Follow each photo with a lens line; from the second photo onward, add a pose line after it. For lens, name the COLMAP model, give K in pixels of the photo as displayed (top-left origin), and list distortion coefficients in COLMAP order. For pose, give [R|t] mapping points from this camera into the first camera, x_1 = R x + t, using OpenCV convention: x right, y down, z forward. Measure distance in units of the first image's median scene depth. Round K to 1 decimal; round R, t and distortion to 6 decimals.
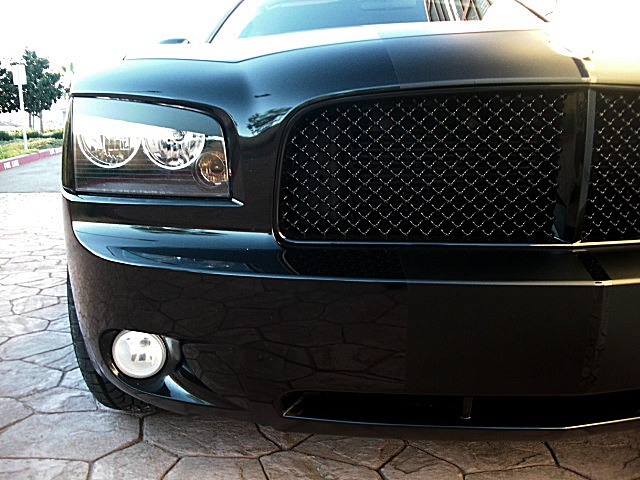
lens RADIAL K [[625.8, 0, 315.3], [0, 625.8, 239.5], [0, 0, 1]] dist [-0.210403, 0.185588]
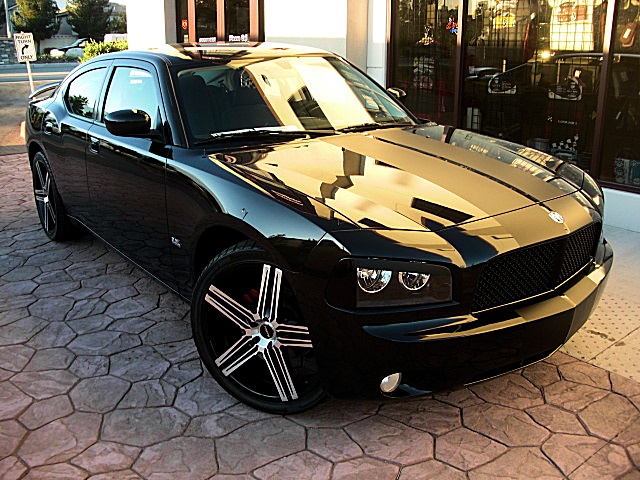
lens RADIAL K [[625.8, 0, 315.3], [0, 625.8, 239.5], [0, 0, 1]] dist [-0.210403, 0.185588]
pose [[0.813673, -0.165820, 0.557172, -1.049090], [0.083111, 0.981791, 0.170819, -0.425267], [-0.575352, -0.092684, 0.812638, -0.295339]]
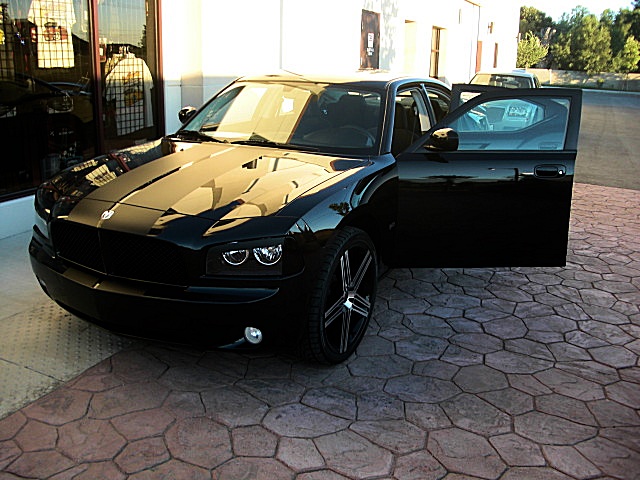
lens RADIAL K [[625.8, 0, 315.3], [0, 625.8, 239.5], [0, 0, 1]] dist [-0.210403, 0.185588]
pose [[-0.869708, -0.150798, 0.469966, -1.058221], [0.058675, 0.913842, 0.401808, -1.200214], [-0.490066, 0.377031, -0.785928, 4.261762]]
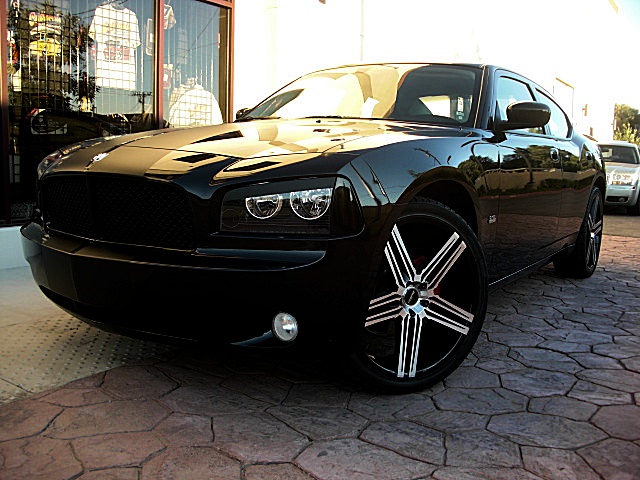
lens RADIAL K [[625.8, 0, 315.3], [0, 625.8, 239.5], [0, 0, 1]] dist [-0.210403, 0.185588]
pose [[-0.791204, -0.084737, 0.605653, -0.852208], [0.079501, 0.967698, 0.239248, -0.684413], [-0.606362, 0.237444, -0.758910, 3.886397]]
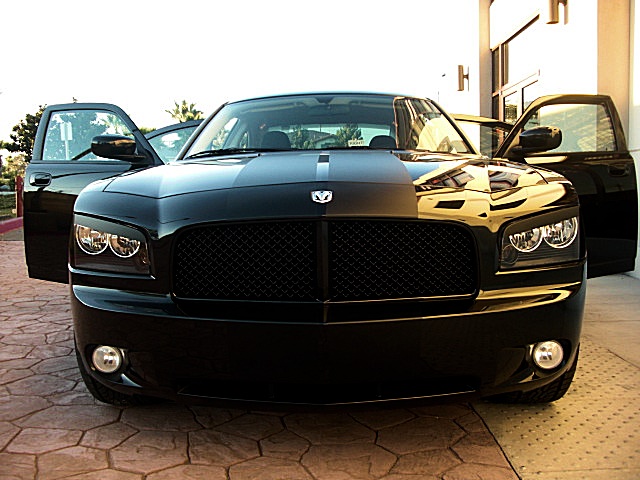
lens RADIAL K [[625.8, 0, 315.3], [0, 625.8, 239.5], [0, 0, 1]] dist [-0.210403, 0.185588]
pose [[0.997755, 0.004546, -0.066822, 0.302567], [-0.009423, 0.997298, -0.072850, -0.024836], [0.066310, 0.073316, 0.995102, -0.519564]]
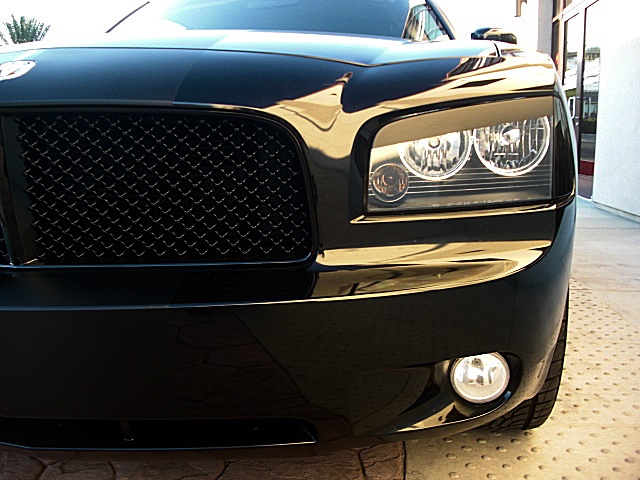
lens RADIAL K [[635.2, 0, 313.3], [0, 635.2, 239.8], [0, 0, 1]] dist [-0.238552, 0.228057]
pose [[0.983586, 0.032083, -0.177566, 0.624831], [-0.029858, 0.999439, 0.015185, -0.037947], [0.177953, -0.009634, 0.983992, 0.050705]]
